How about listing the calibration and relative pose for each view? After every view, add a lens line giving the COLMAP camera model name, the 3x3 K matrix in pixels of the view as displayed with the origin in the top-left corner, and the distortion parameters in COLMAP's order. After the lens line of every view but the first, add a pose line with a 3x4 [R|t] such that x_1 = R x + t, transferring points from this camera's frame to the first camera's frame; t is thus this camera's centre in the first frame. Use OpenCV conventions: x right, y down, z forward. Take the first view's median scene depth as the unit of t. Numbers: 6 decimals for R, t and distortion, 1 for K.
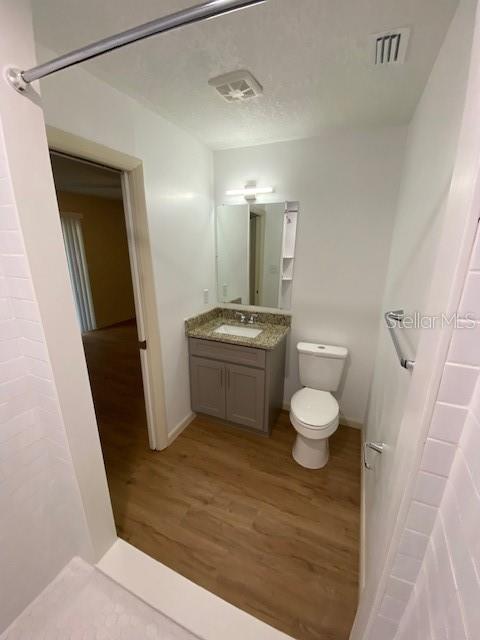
lens RADIAL K [[260.7, 0, 240.7], [0, 260.7, 317.7], [0, 0, 1]] dist [0.035792, -0.027680]
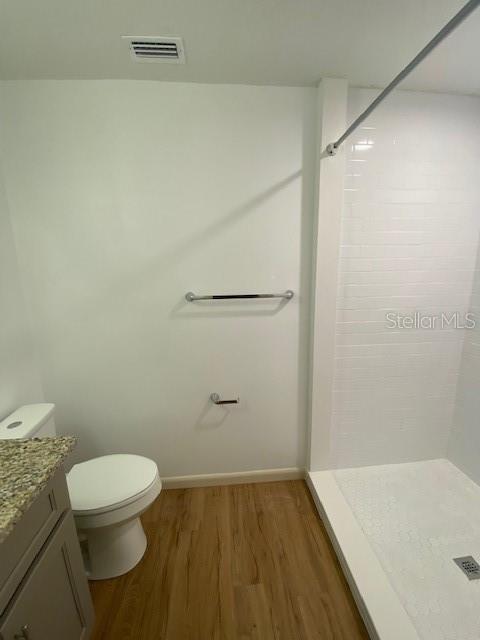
lens RADIAL K [[260.7, 0, 240.7], [0, 260.7, 317.7], [0, 0, 1]] dist [0.035792, -0.027680]
pose [[-0.471862, -0.166620, 0.865785, -0.355496], [0.255721, 0.913906, 0.315251, -0.145008], [-0.843773, 0.370155, -0.388629, 0.776340]]
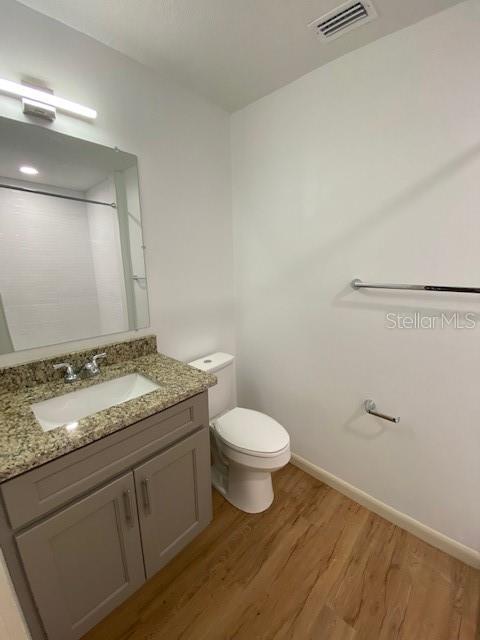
lens RADIAL K [[260.7, 0, 240.7], [0, 260.7, 317.7], [0, 0, 1]] dist [0.035792, -0.027680]
pose [[0.329940, -0.200748, 0.922410, -0.365017], [0.265166, 0.957495, 0.113536, -0.075416], [-0.905995, 0.207131, 0.369148, 0.627079]]
